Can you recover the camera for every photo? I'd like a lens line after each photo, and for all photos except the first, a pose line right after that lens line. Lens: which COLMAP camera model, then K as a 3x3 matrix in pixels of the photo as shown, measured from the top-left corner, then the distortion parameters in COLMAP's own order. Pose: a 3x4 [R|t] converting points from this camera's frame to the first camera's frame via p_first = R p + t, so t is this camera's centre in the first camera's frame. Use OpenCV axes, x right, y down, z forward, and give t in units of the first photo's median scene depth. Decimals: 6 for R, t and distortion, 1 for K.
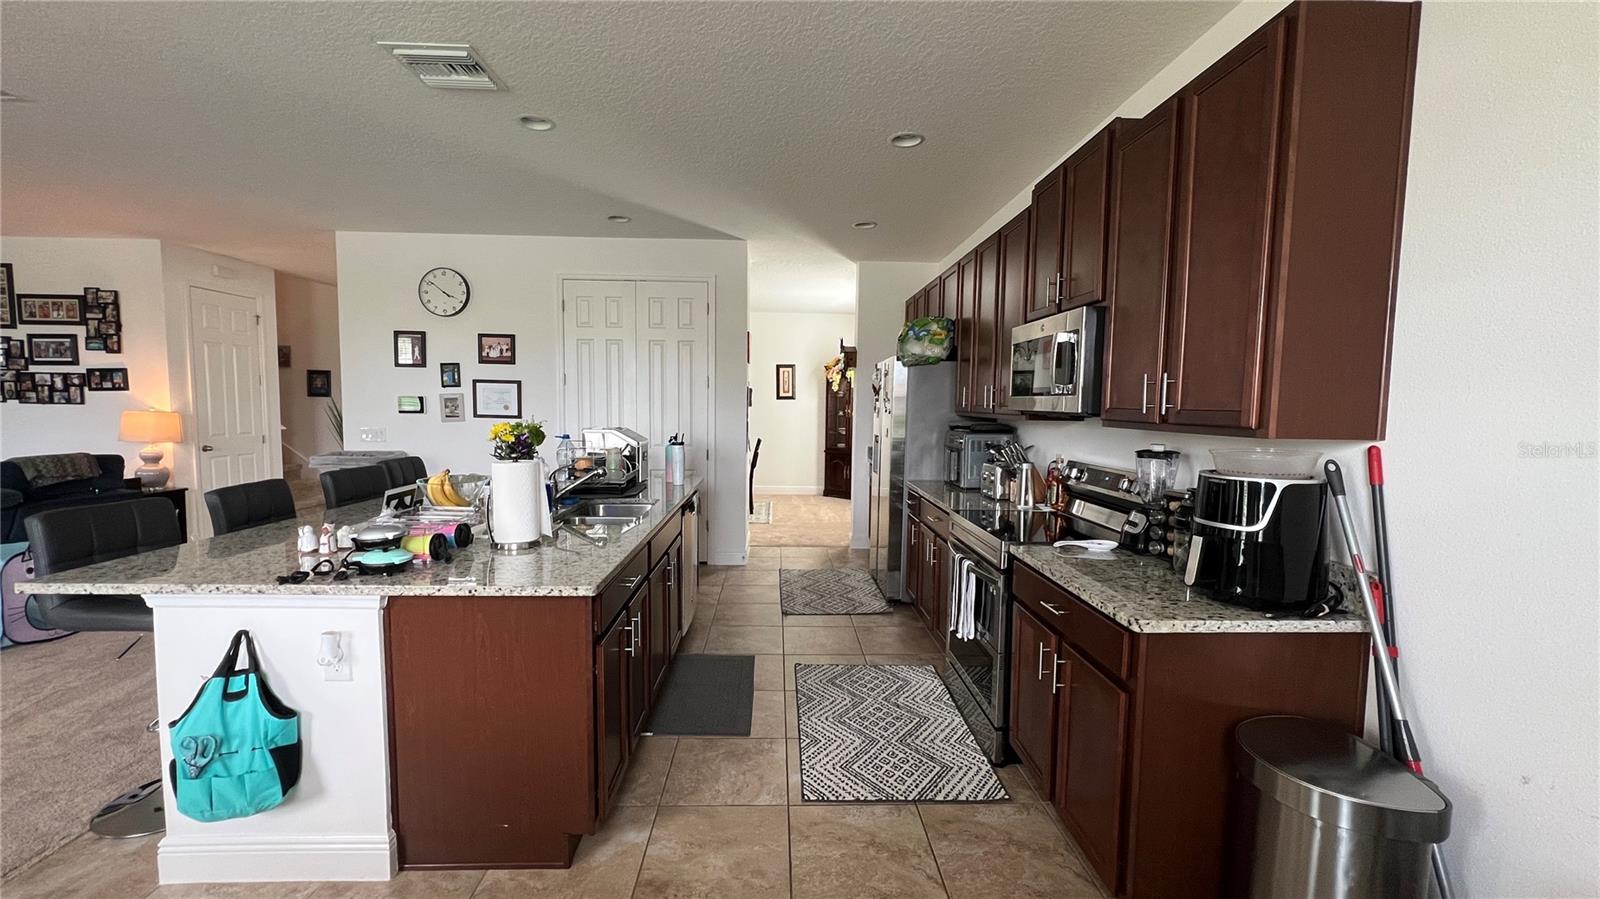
lens RADIAL K [[646.5, 0, 795.3], [0, 646.5, 454.1], [0, 0, 1]] dist [0.001832, 0.000073]
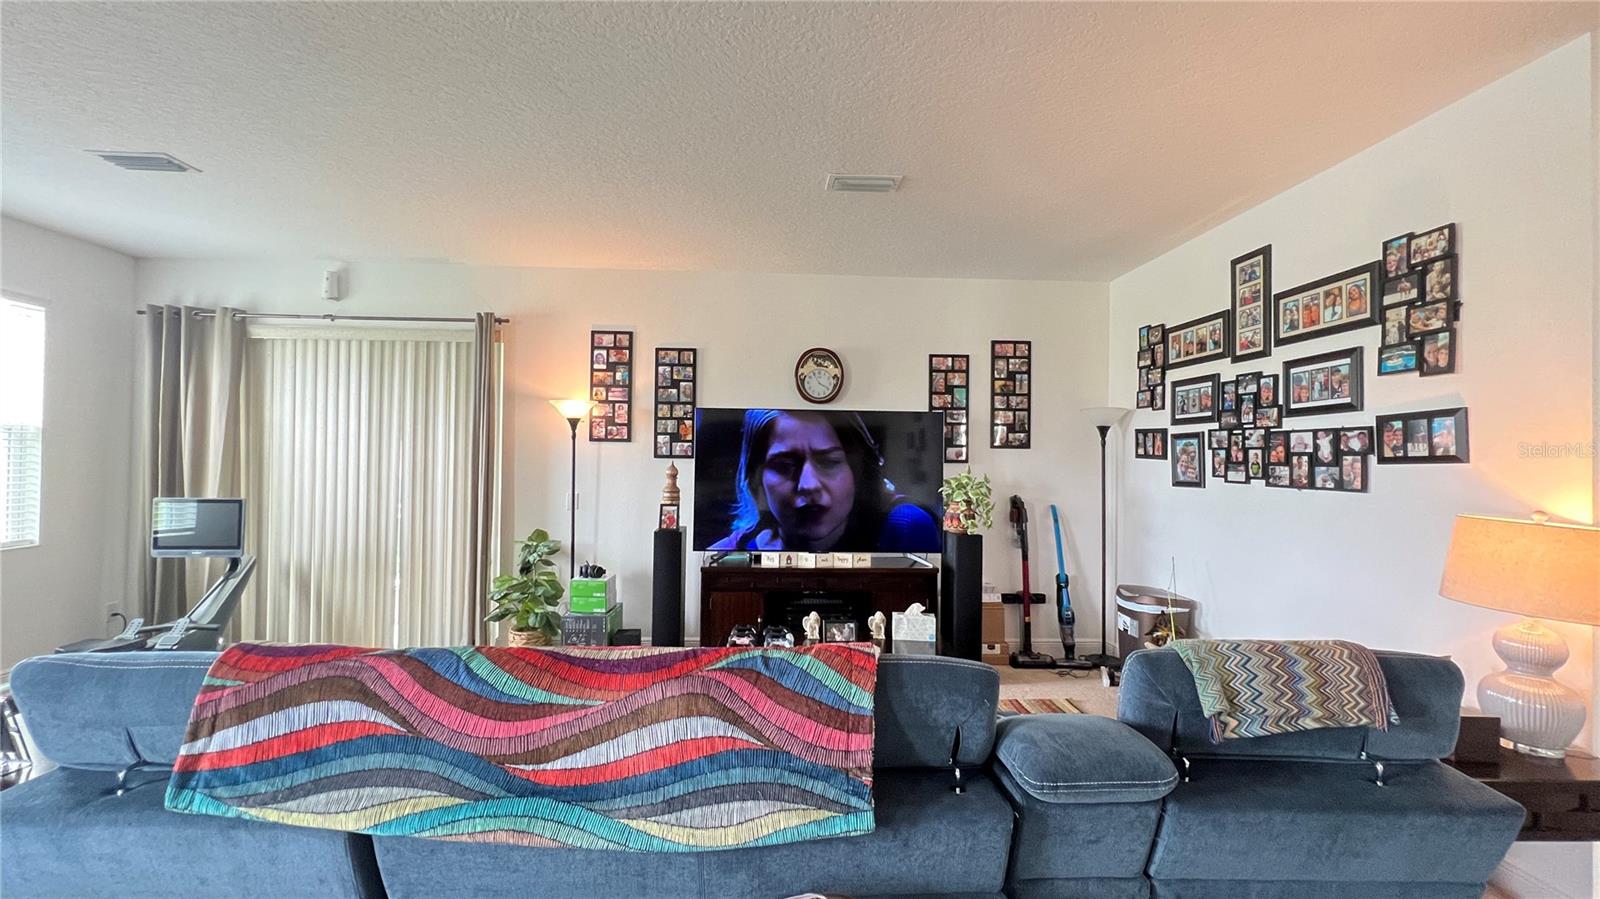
lens RADIAL K [[646.5, 0, 796.7], [0, 646.5, 448.7], [0, 0, 1]] dist [0.001832, 0.000073]
pose [[0.009760, -0.027573, -0.999572, -0.637653], [-0.088568, 0.995667, -0.028330, -0.059102], [0.996022, 0.088807, 0.007276, 0.587347]]
